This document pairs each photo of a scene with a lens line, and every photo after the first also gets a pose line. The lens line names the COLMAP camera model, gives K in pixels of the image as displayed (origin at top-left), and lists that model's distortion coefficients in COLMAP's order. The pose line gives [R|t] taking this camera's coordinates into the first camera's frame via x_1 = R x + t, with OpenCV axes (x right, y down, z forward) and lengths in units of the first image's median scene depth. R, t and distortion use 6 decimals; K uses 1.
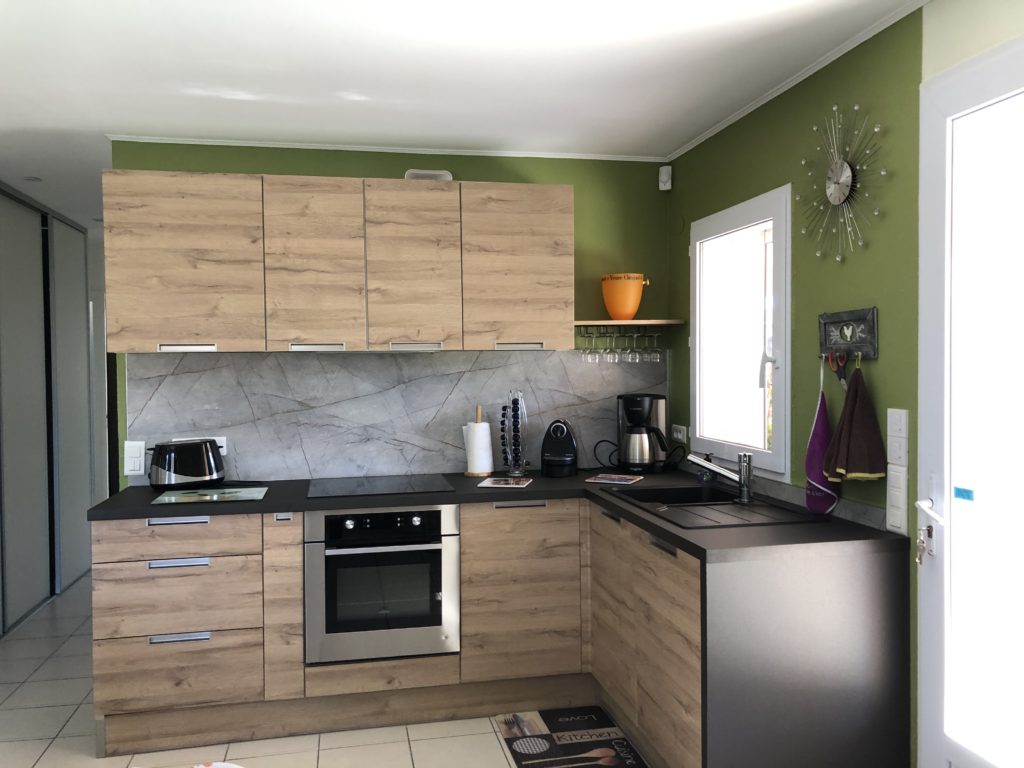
lens RADIAL K [[831.4, 0, 512.0], [0, 831.4, 384.0], [0, 0, 1]] dist [0.011621, -0.004389]
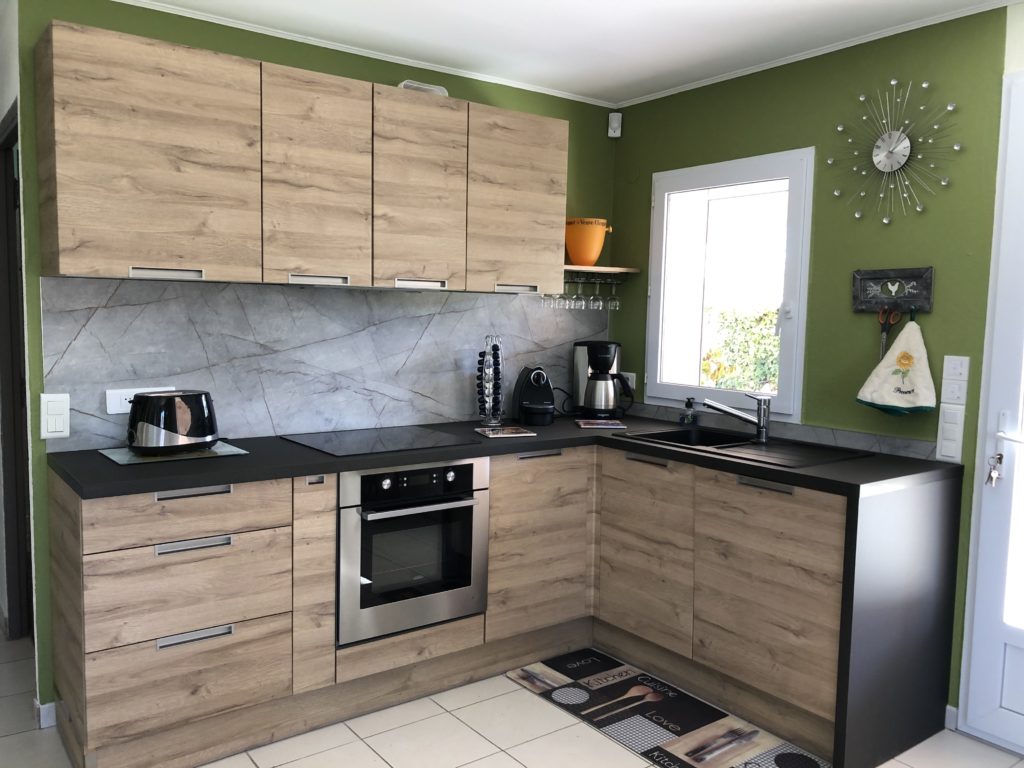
lens RADIAL K [[836.9, 0, 512.1], [0, 836.9, 392.5], [0, 0, 1]] dist [0.013564, -0.007680]
pose [[0.906001, -0.012373, 0.423096, -0.428052], [-0.017761, 0.997581, 0.067206, 0.009426], [-0.422904, -0.068403, 0.903589, 0.143596]]
